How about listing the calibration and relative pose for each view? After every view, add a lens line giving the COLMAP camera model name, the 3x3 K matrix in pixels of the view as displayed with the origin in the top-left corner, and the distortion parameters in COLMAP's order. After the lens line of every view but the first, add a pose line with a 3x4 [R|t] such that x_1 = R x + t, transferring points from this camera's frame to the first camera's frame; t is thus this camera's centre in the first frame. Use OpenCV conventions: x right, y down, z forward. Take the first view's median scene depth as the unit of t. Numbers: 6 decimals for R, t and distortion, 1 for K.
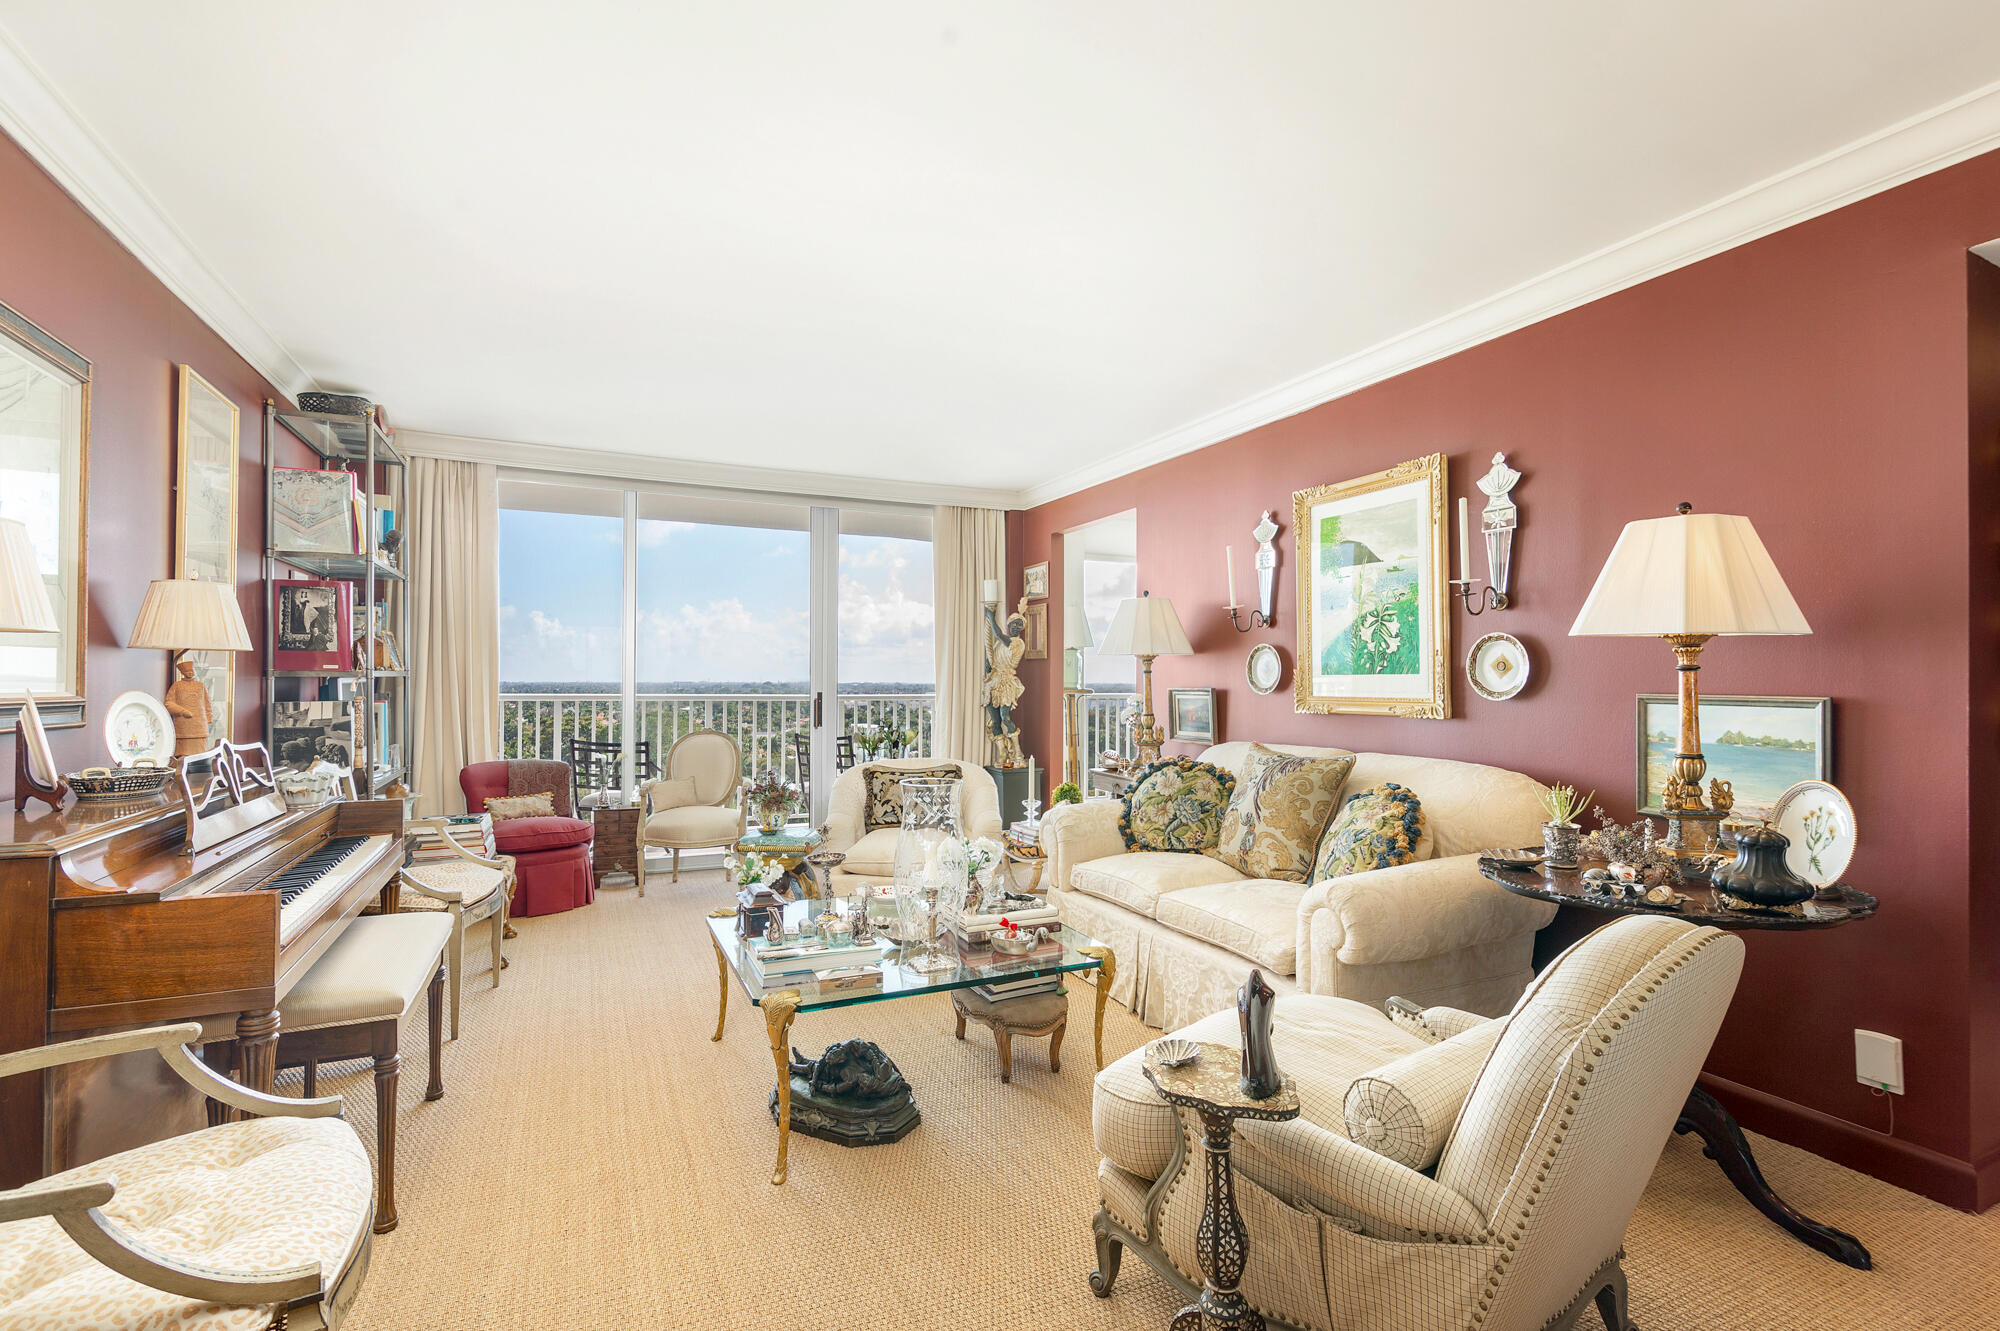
lens RADIAL K [[915.9, 0, 999.5], [0, 915.9, 674.5], [0, 0, 1]] dist [0.002741, 0.000616]
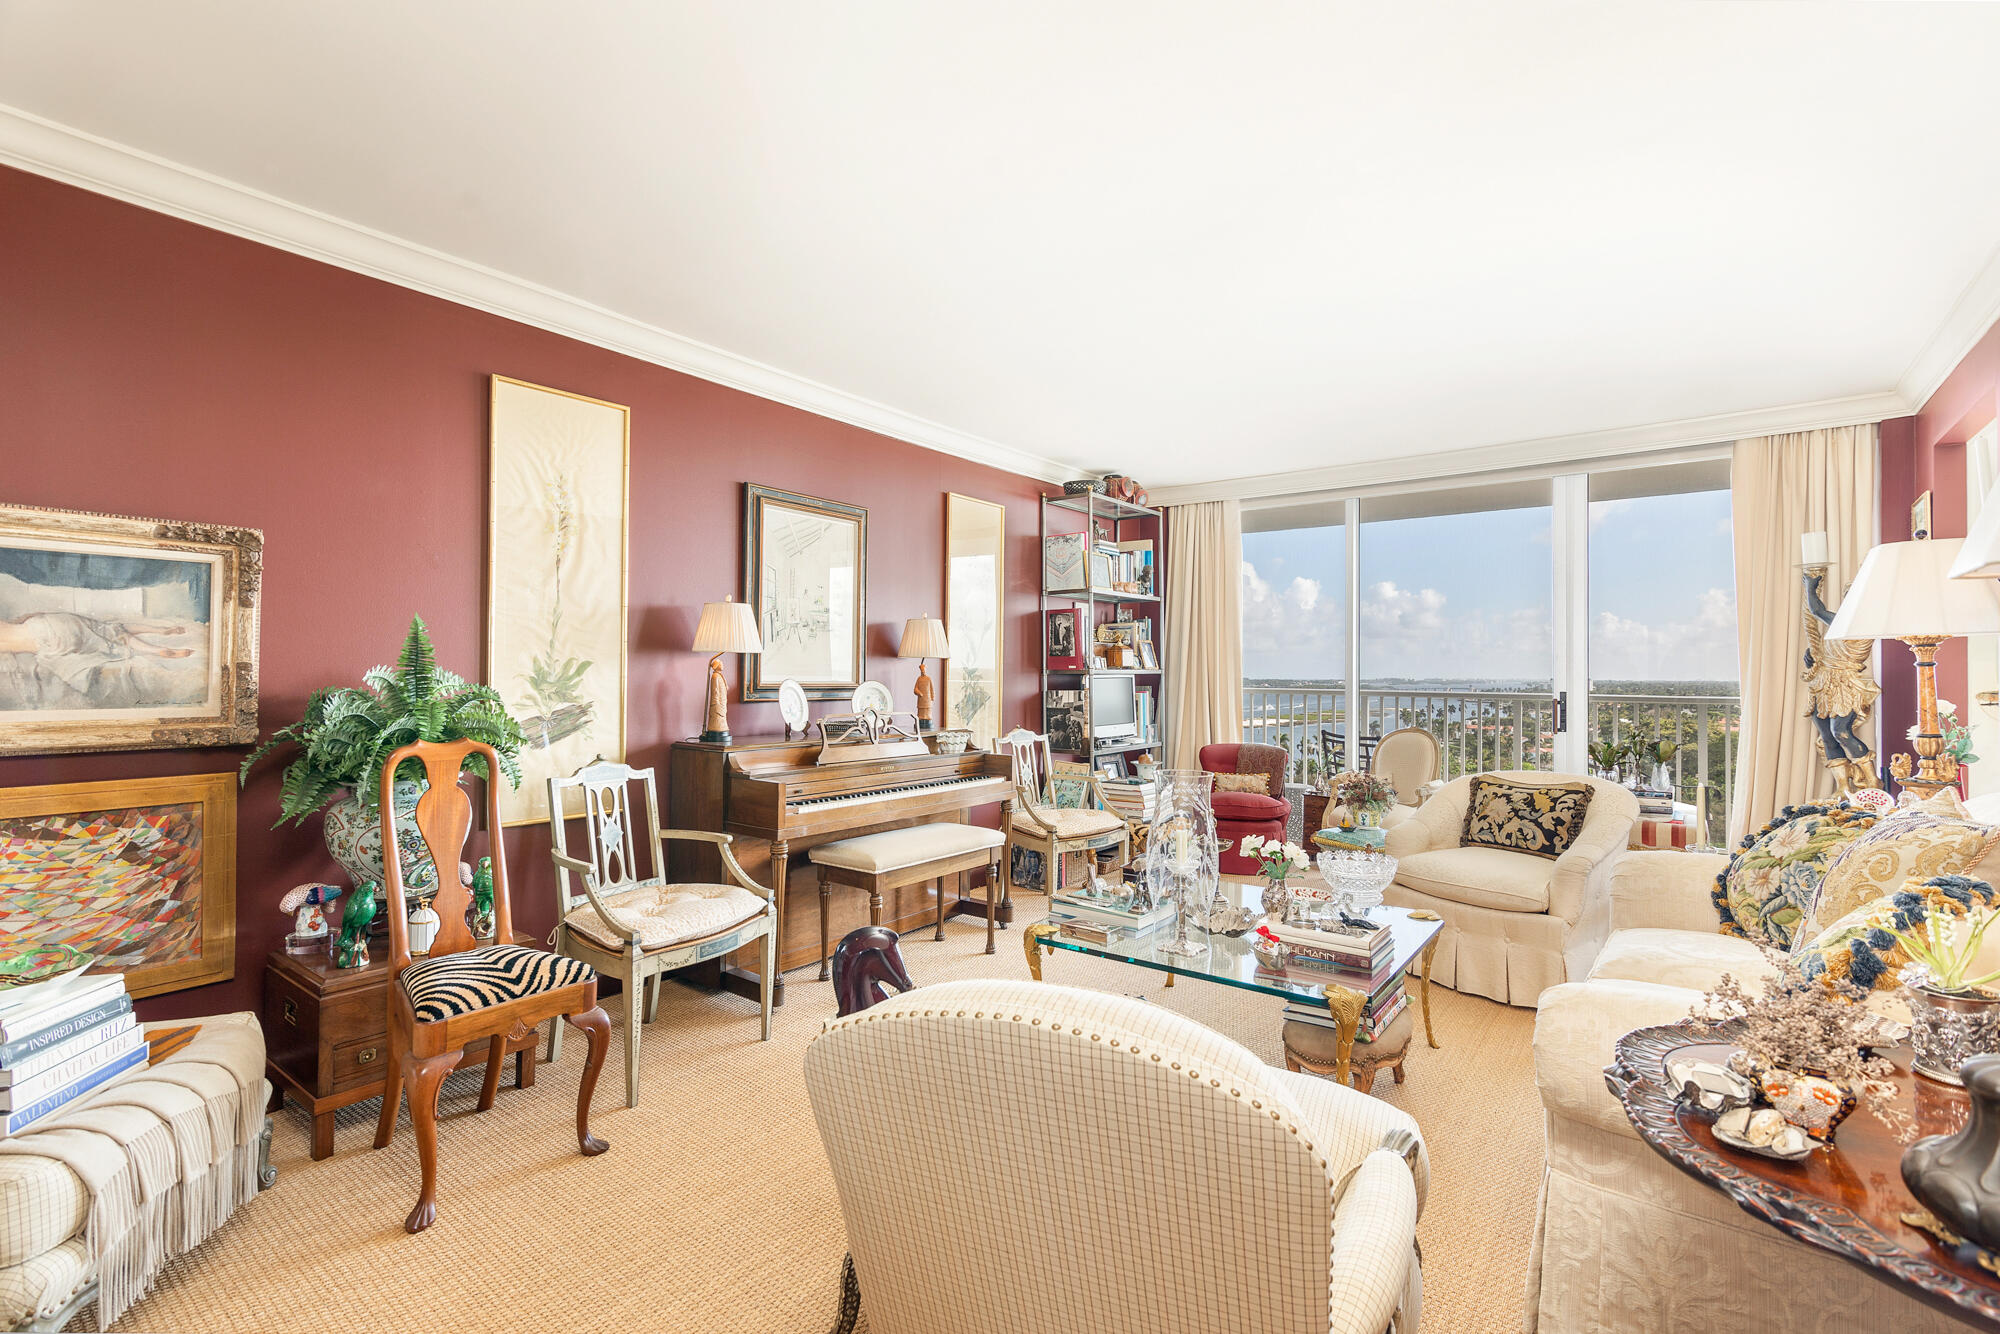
lens RADIAL K [[915.9, 0, 998.8], [0, 915.9, 661.8], [0, 0, 1]] dist [0.002741, 0.000616]
pose [[0.465311, -0.012494, -0.885059, 0.490163], [0.002737, 0.999916, -0.012677, 0.001362], [0.885143, 0.003476, 0.465306, 0.211204]]
